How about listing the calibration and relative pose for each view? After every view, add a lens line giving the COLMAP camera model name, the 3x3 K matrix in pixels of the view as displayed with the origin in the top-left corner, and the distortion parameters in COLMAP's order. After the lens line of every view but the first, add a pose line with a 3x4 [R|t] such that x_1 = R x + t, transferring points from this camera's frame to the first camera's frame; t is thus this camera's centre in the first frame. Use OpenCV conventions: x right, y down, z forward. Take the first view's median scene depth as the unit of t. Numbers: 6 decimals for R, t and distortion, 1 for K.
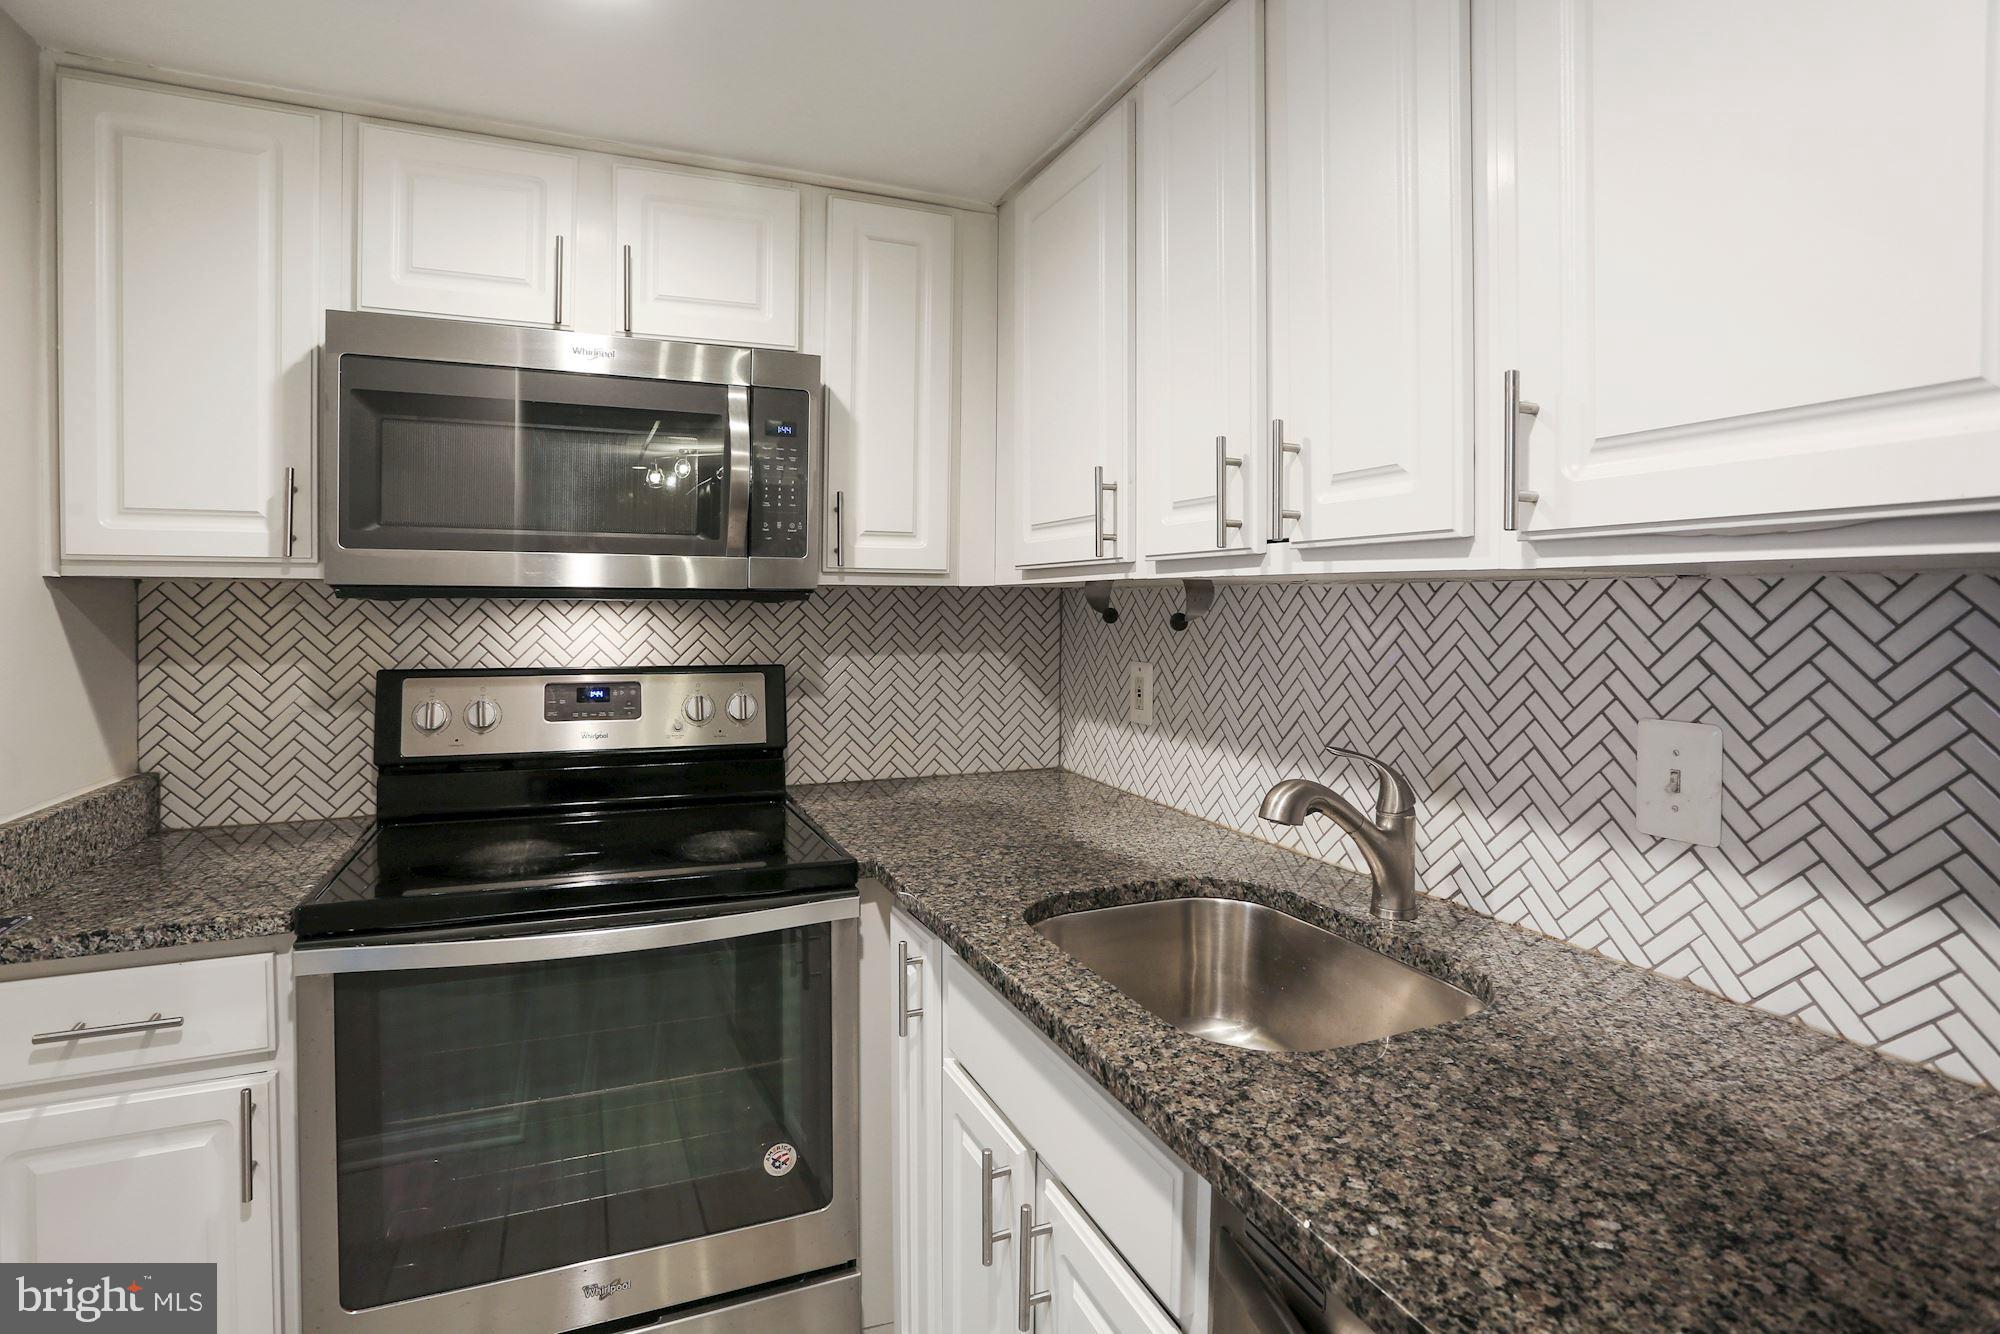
lens RADIAL K [[969.4, 0, 987.4], [0, 969.4, 642.2], [0, 0, 1]] dist [-0.077600, 0.028564]
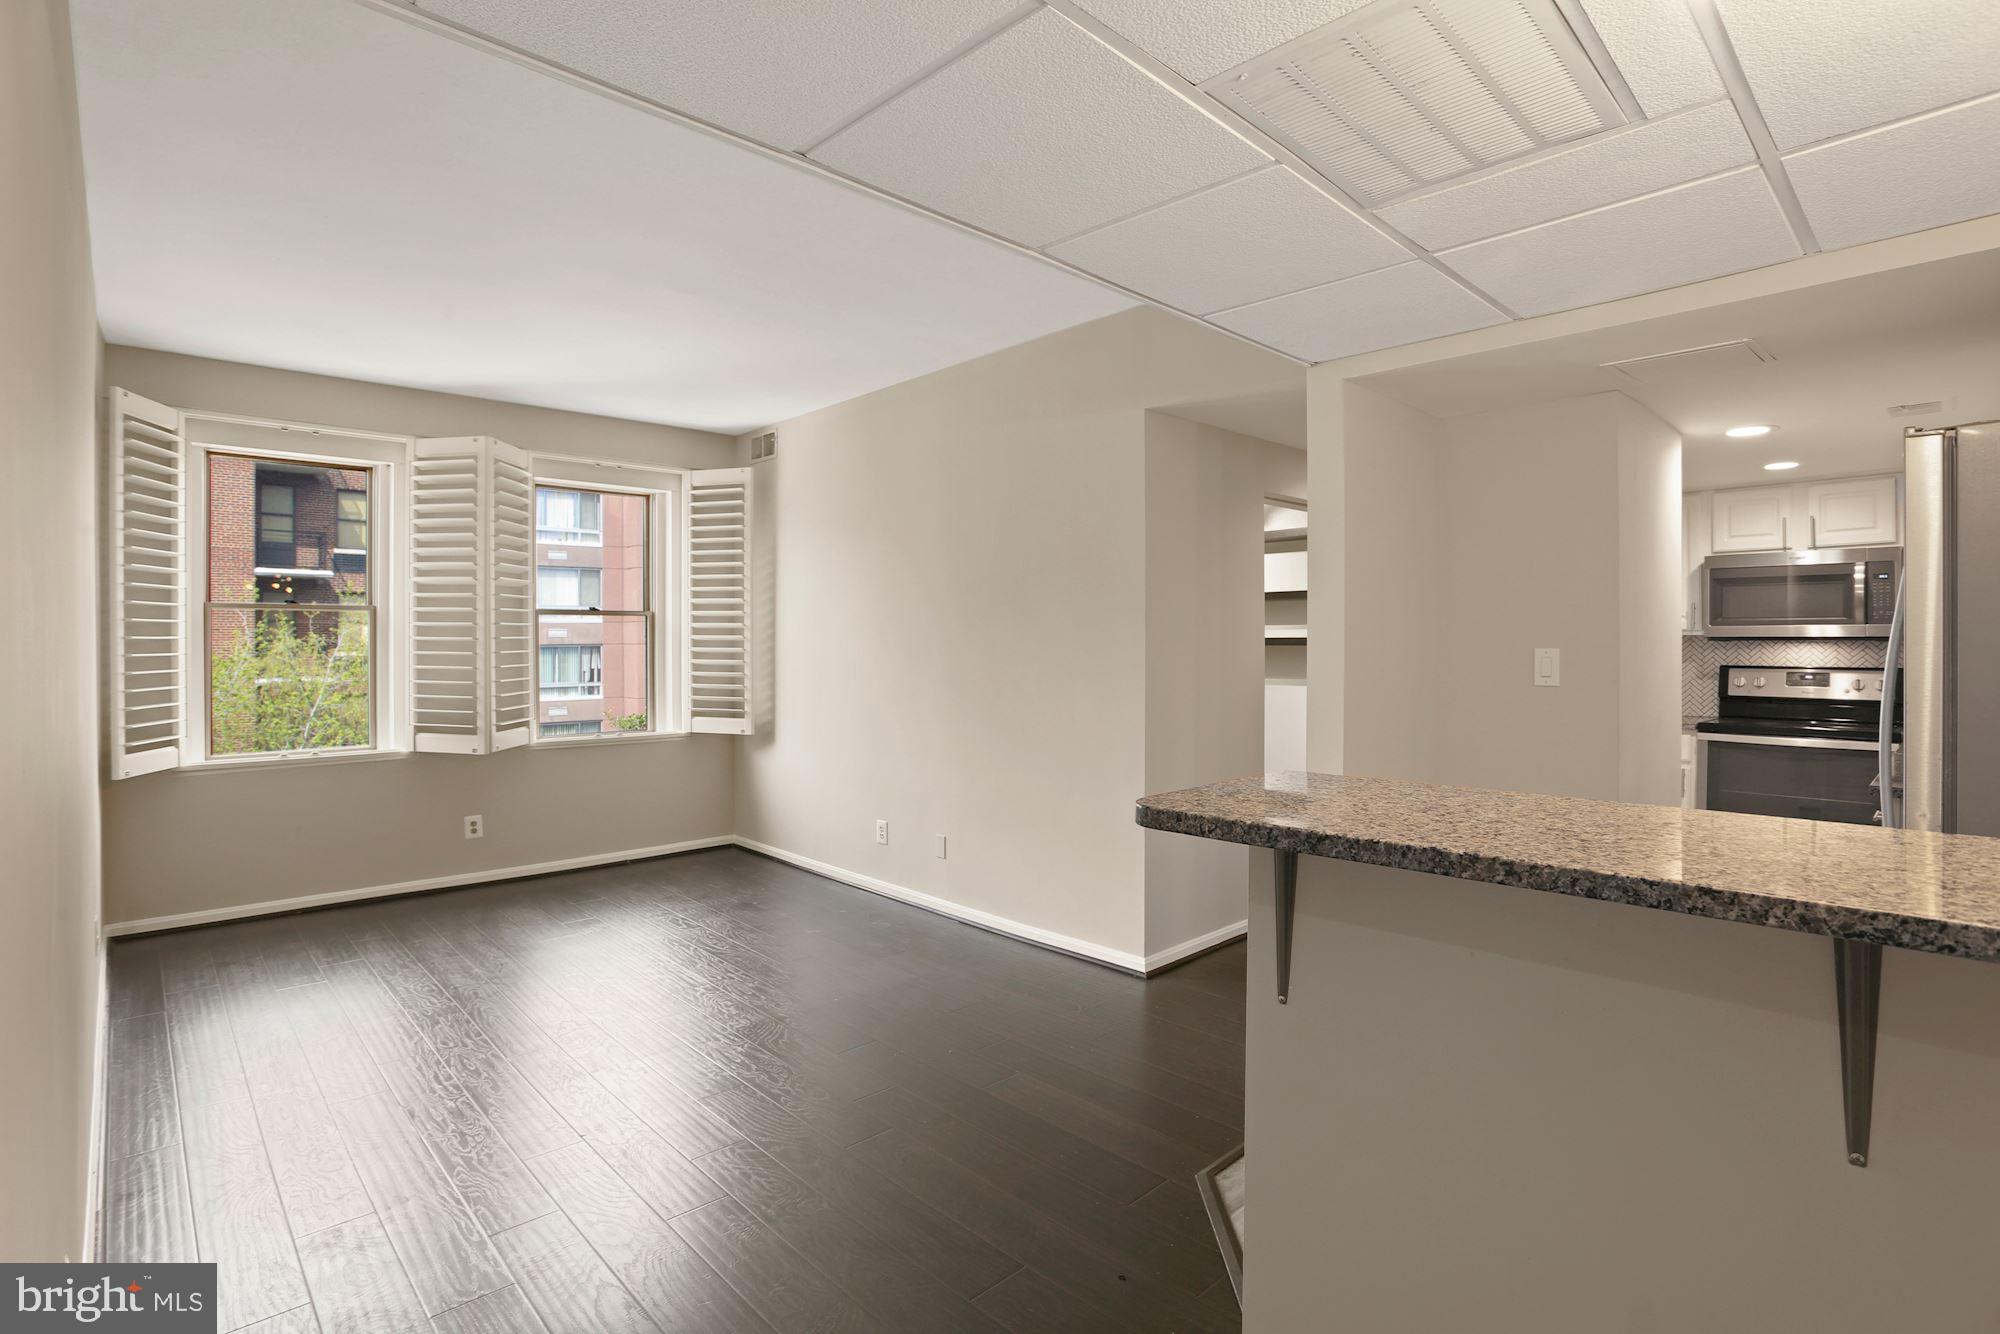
lens RADIAL K [[969.4, 0, 987.4], [0, 969.4, 642.2], [0, 0, 1]] dist [-0.077600, 0.028564]
pose [[0.339702, -0.011844, -0.940458, 1.181046], [-0.032959, 0.999157, -0.024489, 0.093692], [0.939955, 0.039316, 0.339025, -1.919555]]
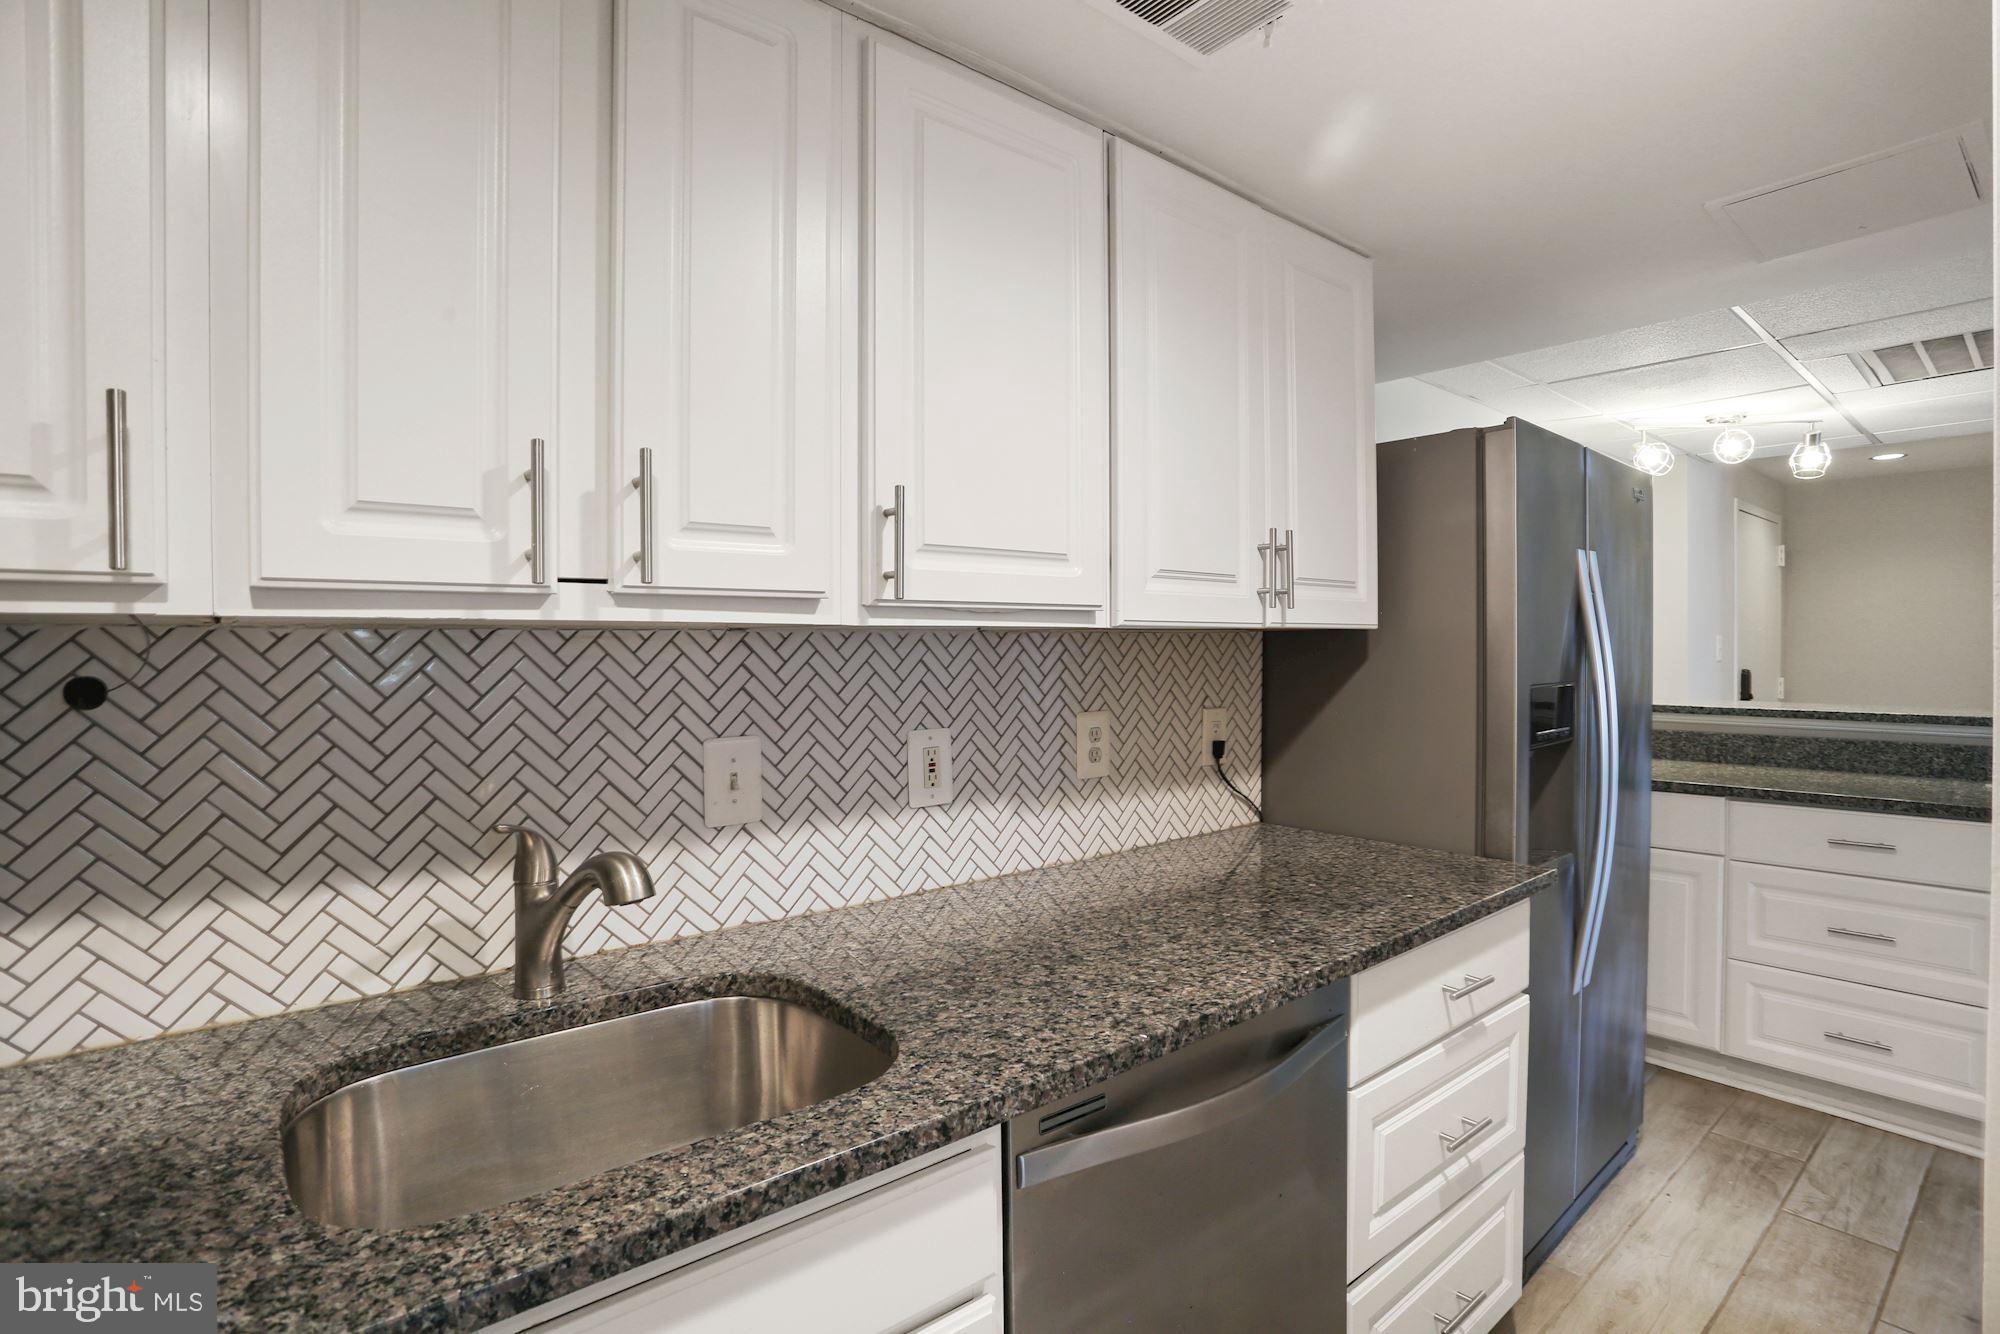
lens RADIAL K [[969.4, 0, 987.4], [0, 969.4, 642.2], [0, 0, 1]] dist [-0.077600, 0.028564]
pose [[-0.279824, 0.006097, 0.960032, -0.878775], [0.046059, 0.998914, 0.007081, -0.056195], [-0.958946, 0.046199, -0.279800, 1.282473]]
